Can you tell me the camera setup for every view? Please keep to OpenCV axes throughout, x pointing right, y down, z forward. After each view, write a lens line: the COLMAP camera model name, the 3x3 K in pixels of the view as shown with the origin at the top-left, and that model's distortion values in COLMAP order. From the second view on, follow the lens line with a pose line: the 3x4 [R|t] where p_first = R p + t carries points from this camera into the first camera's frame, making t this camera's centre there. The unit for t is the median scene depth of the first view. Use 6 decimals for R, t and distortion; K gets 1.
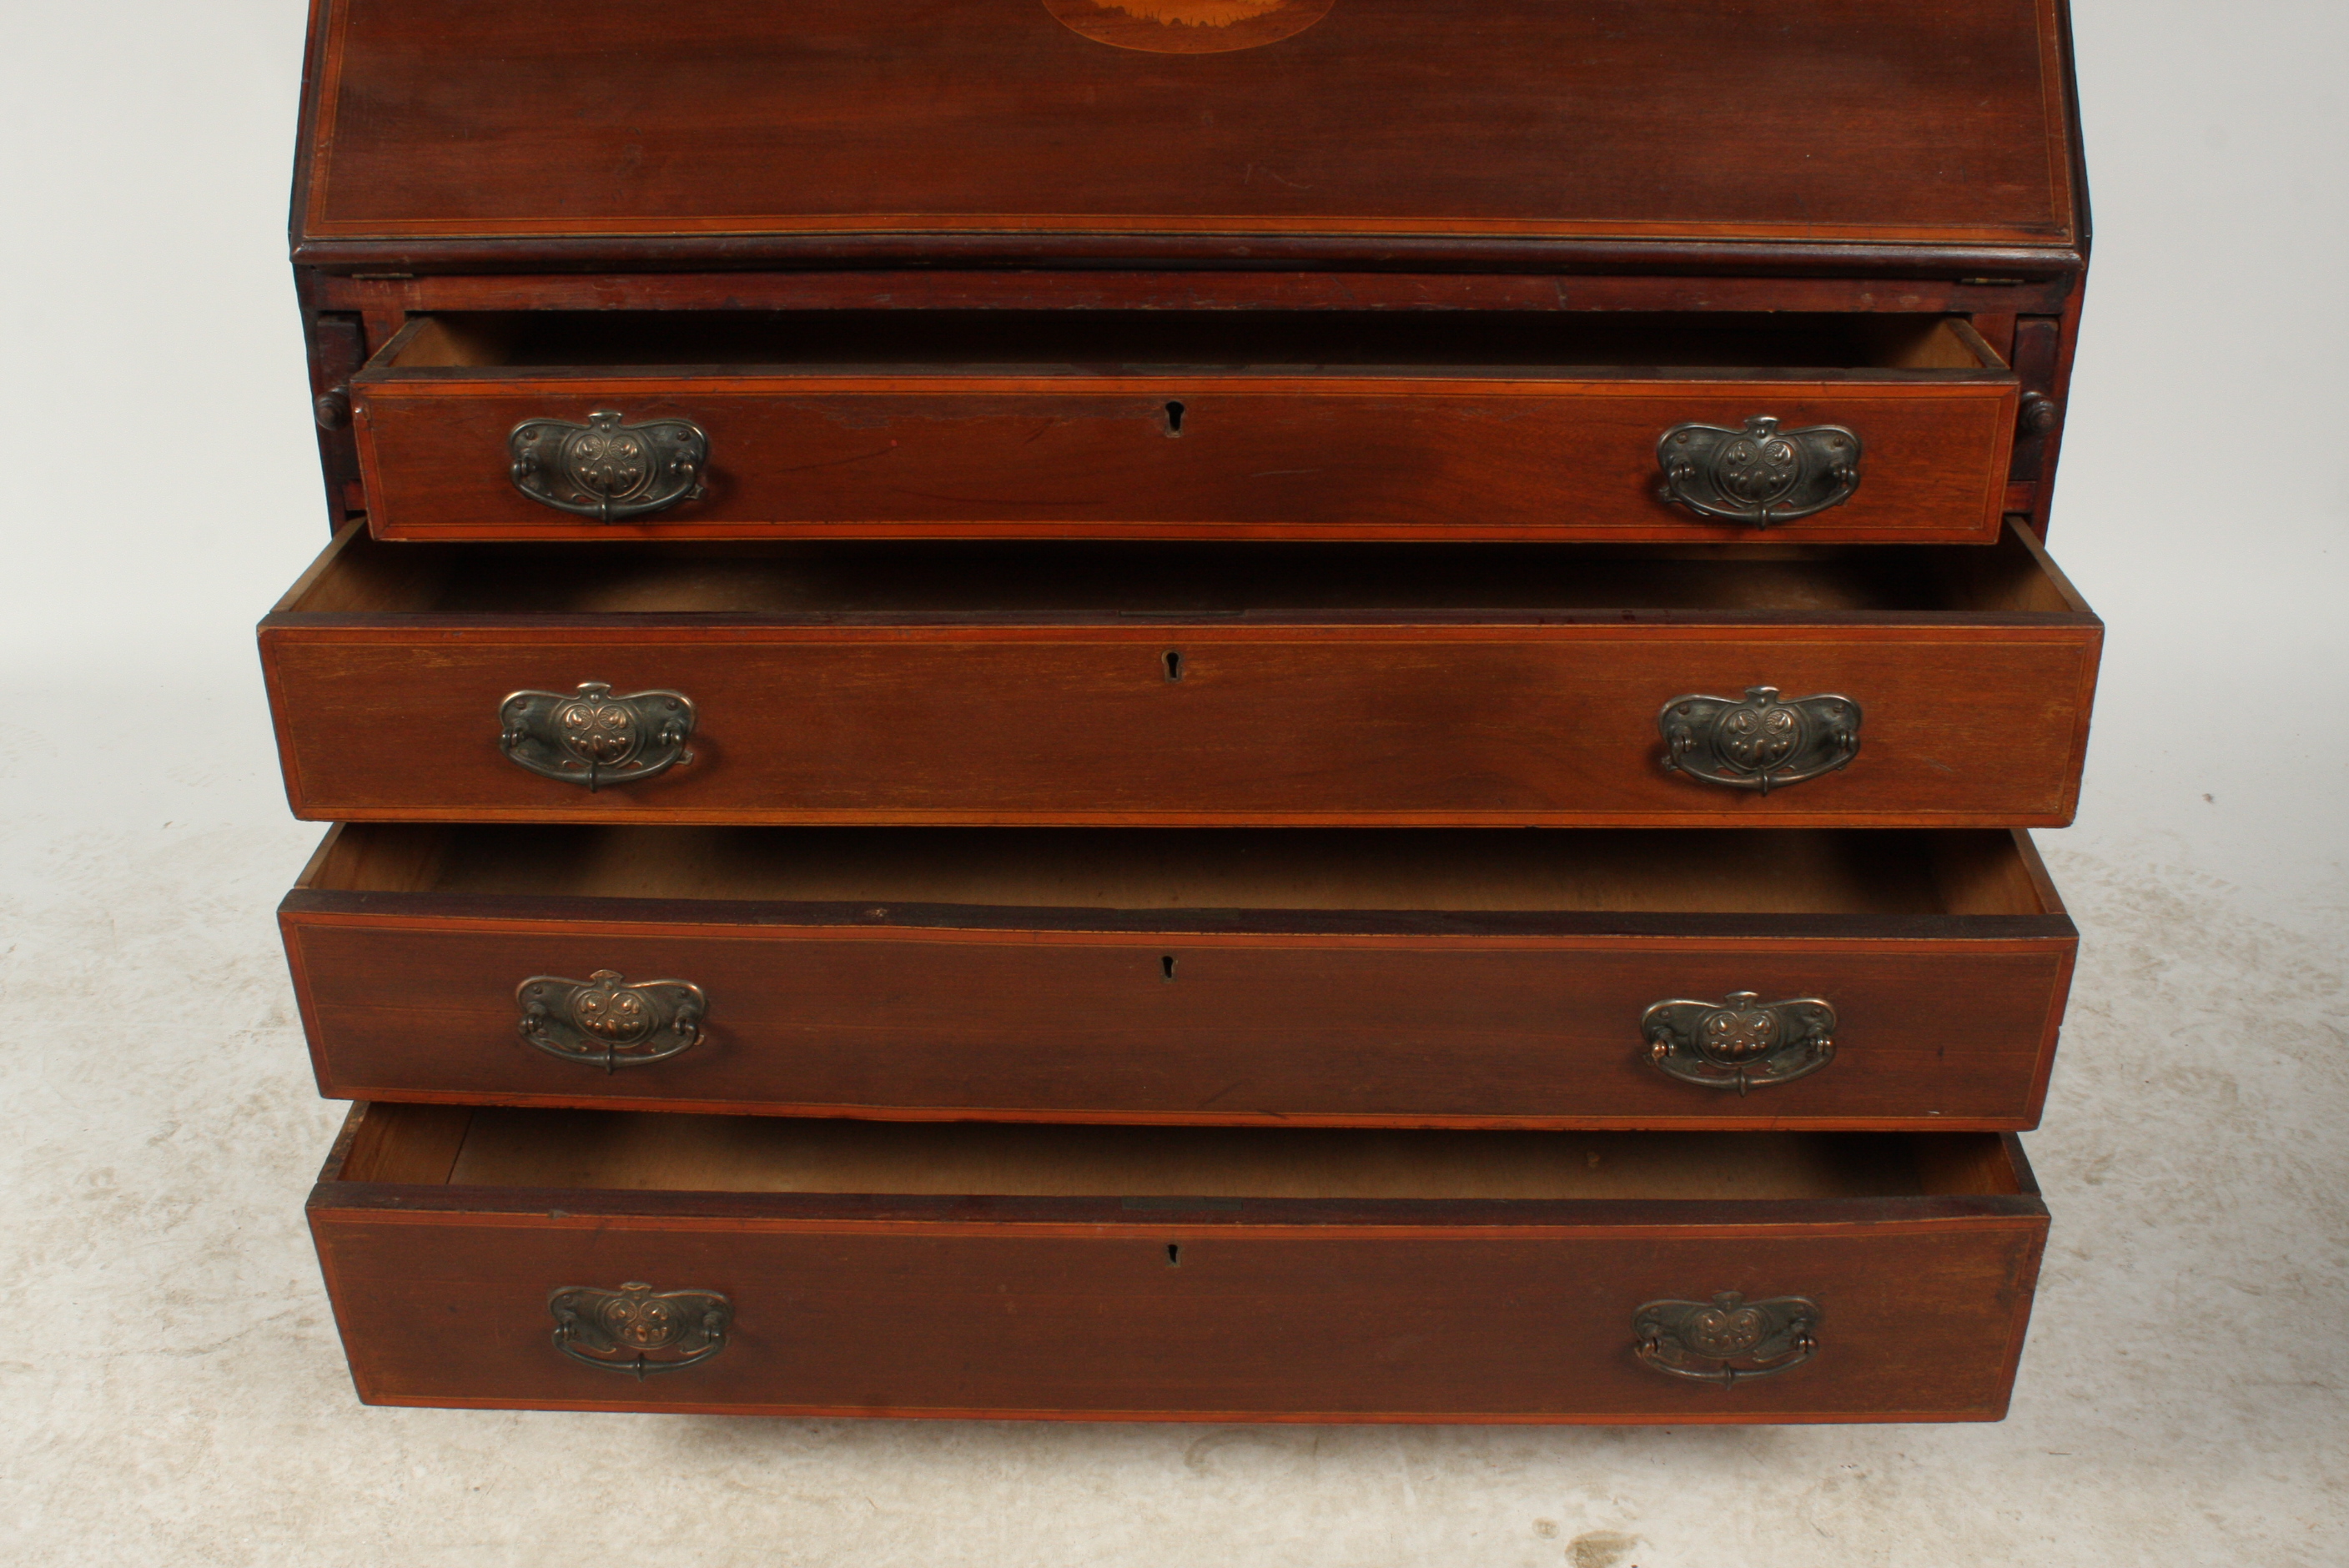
lens RADIAL K [[2496.5, 0, 1136.5], [0, 2496.5, 794.8], [0, 0, 1]] dist [-0.086102, 0.000000]
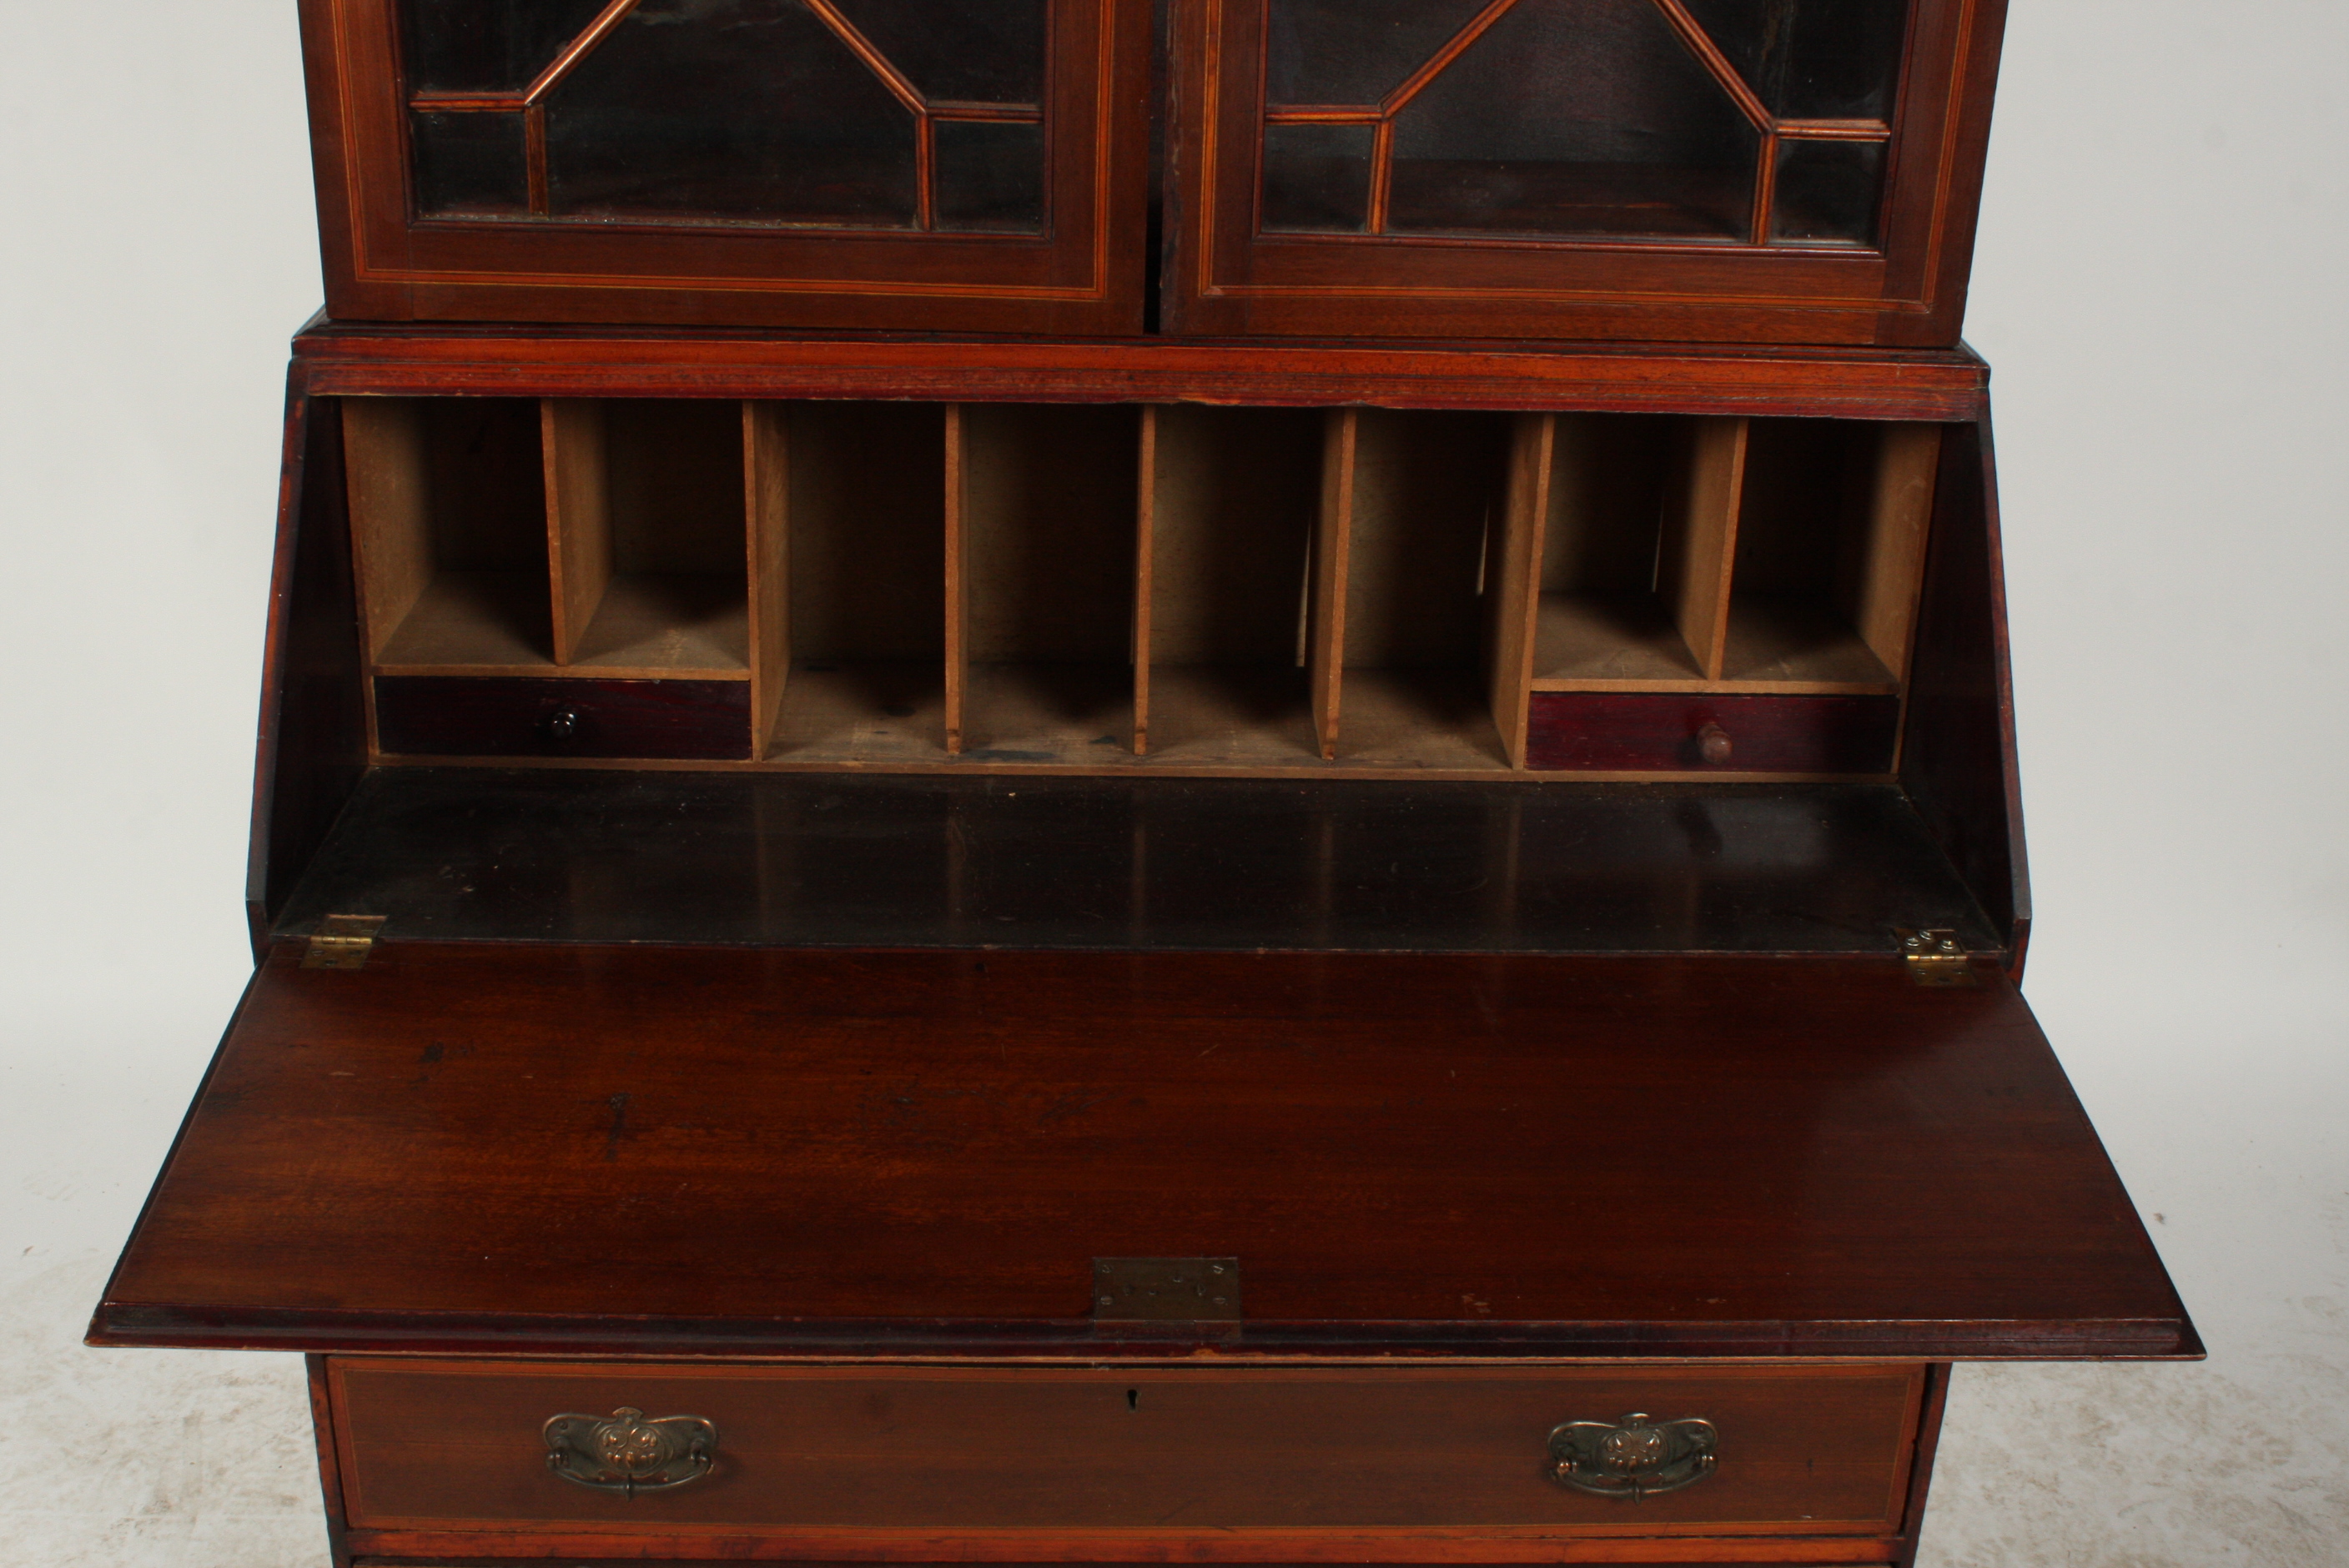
lens RADIAL K [[2774.3, 0, 1149.1], [0, 2774.3, 779.2], [0, 0, 1]] dist [-0.069927, 0.000000]
pose [[0.998636, 0.004947, 0.051980, -0.029596], [-0.003022, 0.999309, -0.037035, -0.182713], [-0.052127, 0.036828, 0.997961, -0.099243]]
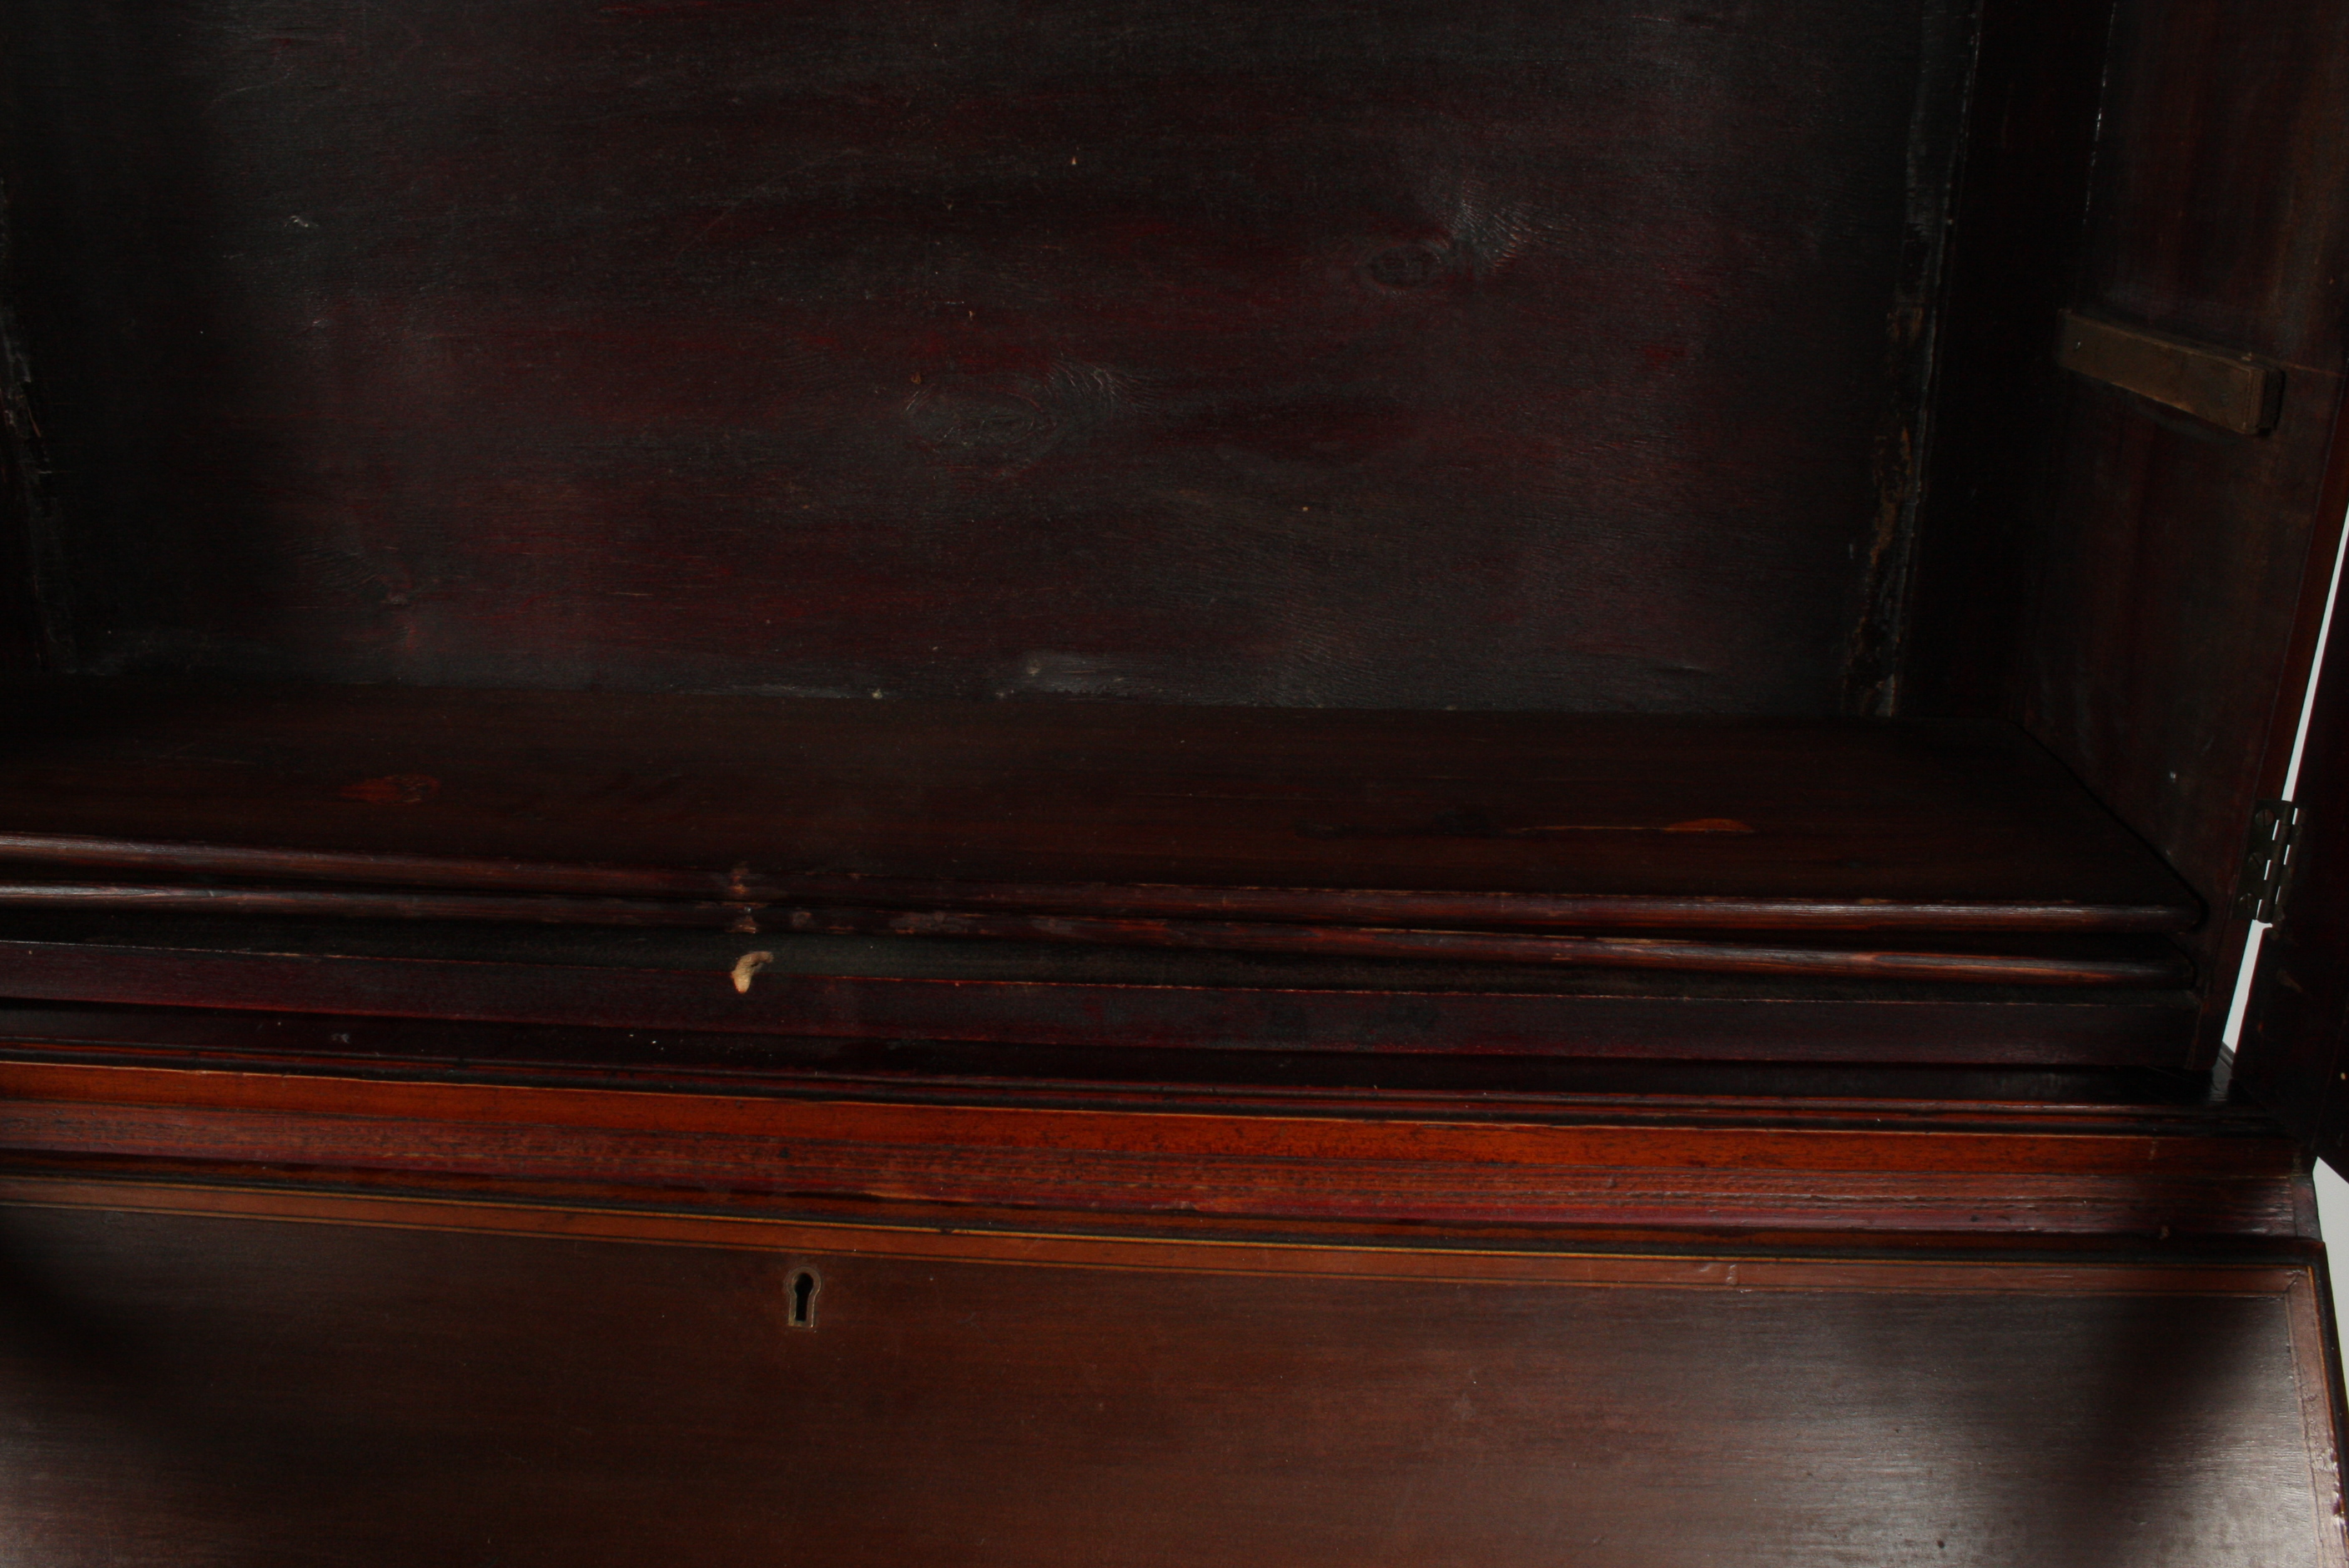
lens RADIAL K [[1953.1, 0, 1168.6], [0, 1953.1, 759.2], [0, 0, 1]] dist [-0.163944, 0.131701]
pose [[0.999715, 0.018262, -0.015388, 0.086143], [-0.020061, 0.991799, -0.126223, -0.375342], [0.012956, 0.126496, 0.991882, 0.433937]]
